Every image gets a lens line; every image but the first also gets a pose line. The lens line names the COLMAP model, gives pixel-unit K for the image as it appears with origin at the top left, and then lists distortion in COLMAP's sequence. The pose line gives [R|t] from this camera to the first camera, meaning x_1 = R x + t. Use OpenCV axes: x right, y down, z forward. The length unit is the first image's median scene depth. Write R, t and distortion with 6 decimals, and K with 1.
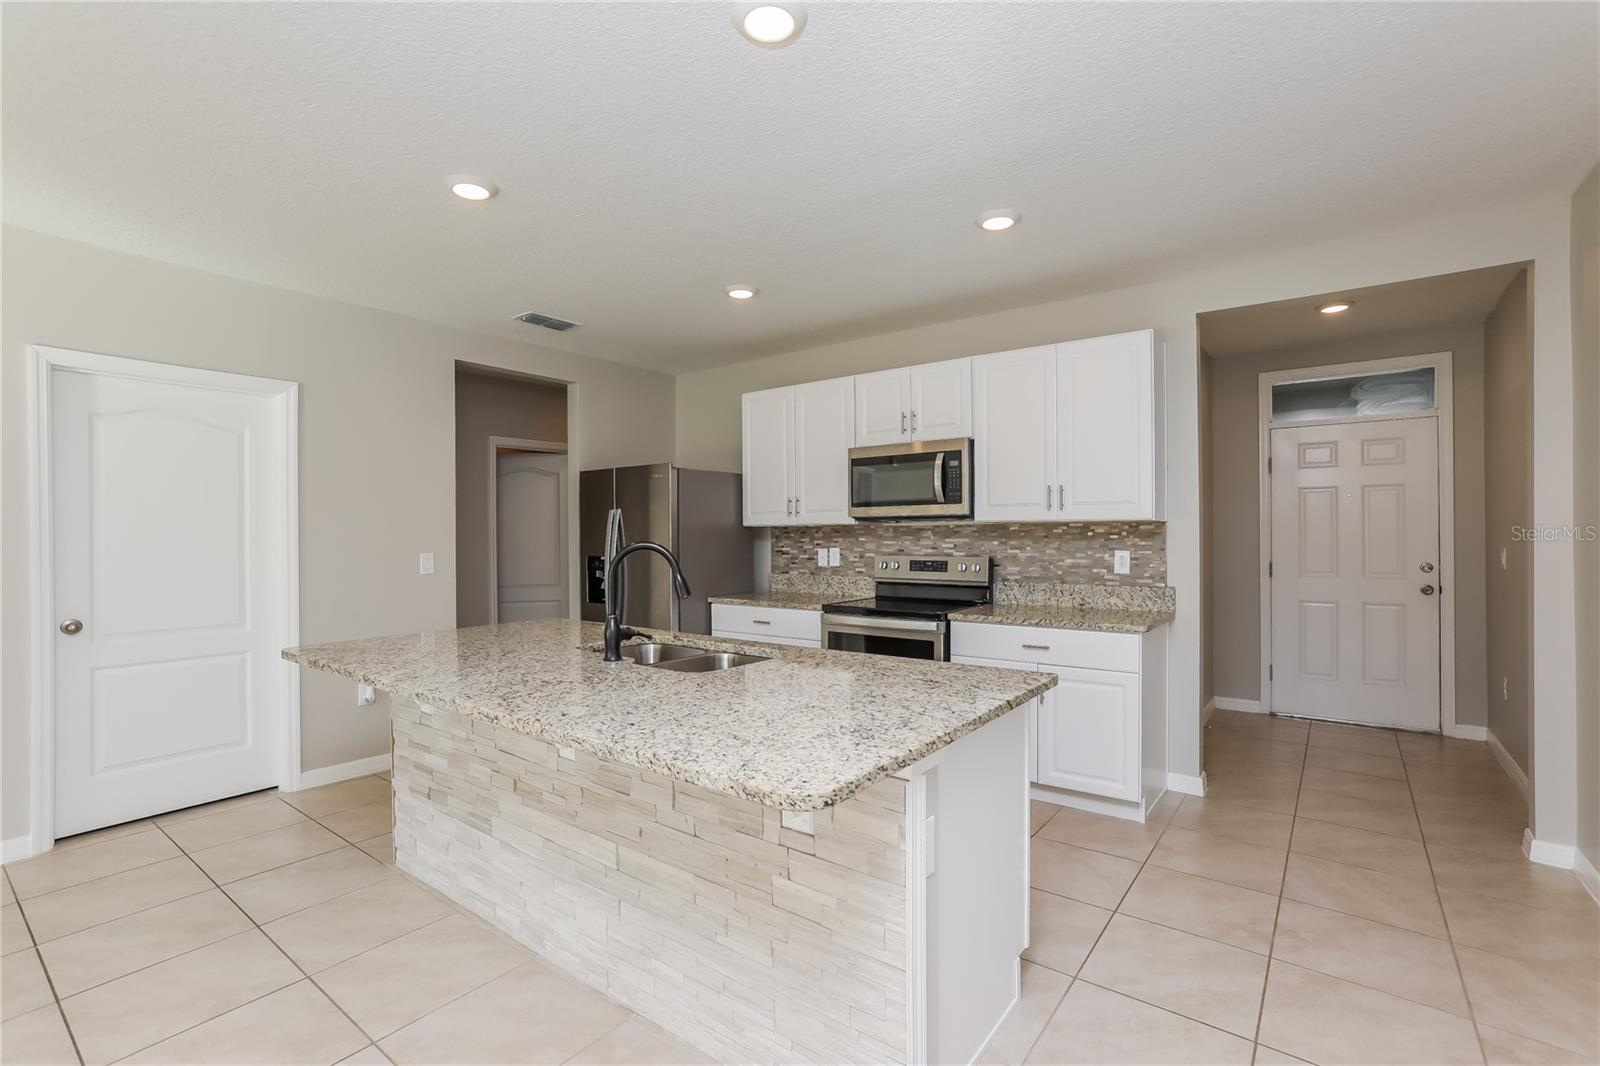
lens RADIAL K [[723.1, 0, 791.5], [0, 723.1, 529.7], [0, 0, 1]] dist [-0.027180, 0.006229]
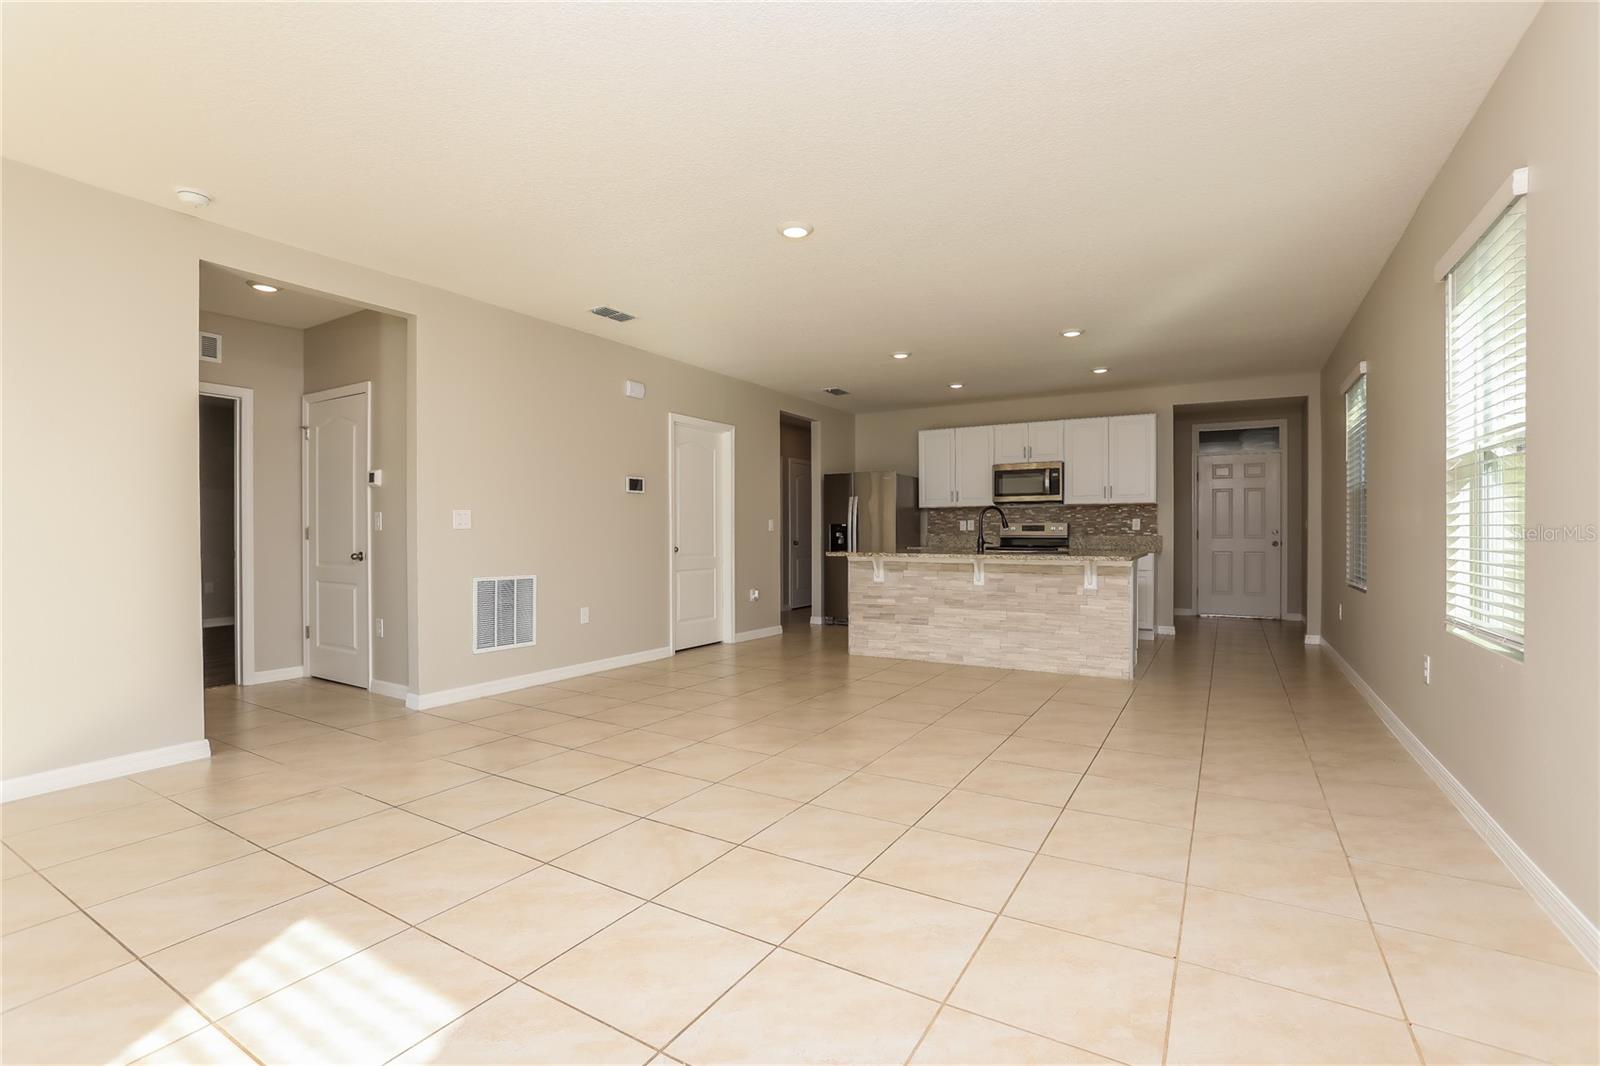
lens RADIAL K [[723.1, 0, 808.7], [0, 723.1, 531.5], [0, 0, 1]] dist [-0.027180, 0.006229]
pose [[0.991089, 0.003543, 0.133155, -0.634756], [-0.004173, 0.999981, 0.004446, 0.052417], [-0.133137, -0.004962, 0.991085, -0.777517]]
